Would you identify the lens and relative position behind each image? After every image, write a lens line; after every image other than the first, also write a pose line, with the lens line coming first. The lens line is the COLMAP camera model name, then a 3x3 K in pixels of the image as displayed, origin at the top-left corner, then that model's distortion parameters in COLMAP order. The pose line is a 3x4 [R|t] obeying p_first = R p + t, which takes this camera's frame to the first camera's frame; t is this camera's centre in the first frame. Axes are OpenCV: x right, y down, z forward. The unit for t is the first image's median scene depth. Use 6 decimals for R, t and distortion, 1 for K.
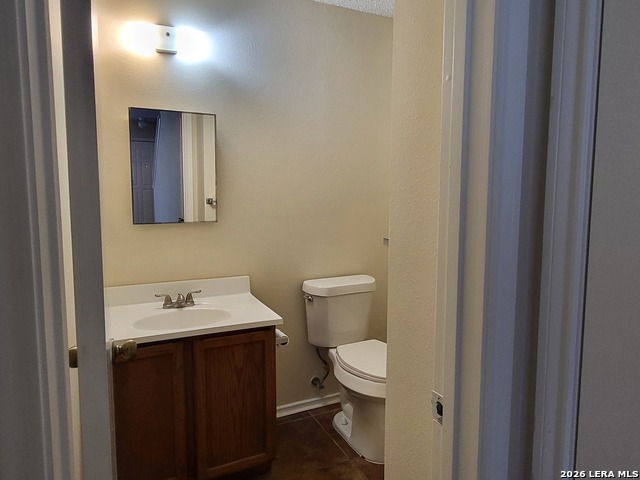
lens RADIAL K [[412.0, 0, 323.1], [0, 412.0, 223.0], [0, 0, 1]] dist [0.000919, 0.000223]
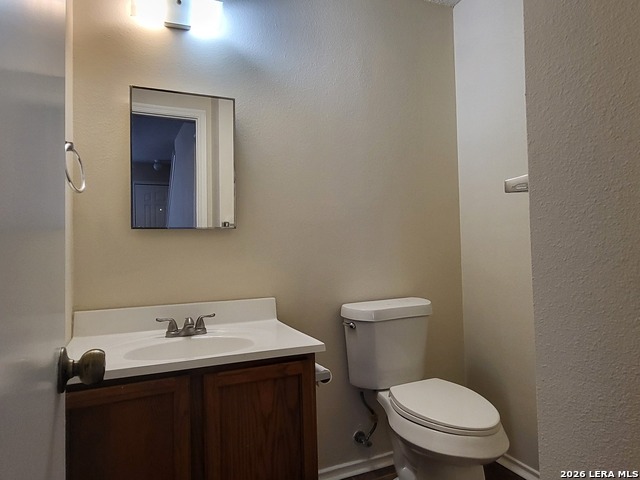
lens RADIAL K [[412.0, 0, 323.1], [0, 412.0, 223.0], [0, 0, 1]] dist [0.000919, 0.000223]
pose [[0.999134, -0.027637, -0.031114, -0.062728], [0.023537, 0.991852, -0.125206, 0.096106], [0.034321, 0.124365, 0.991643, 0.212095]]
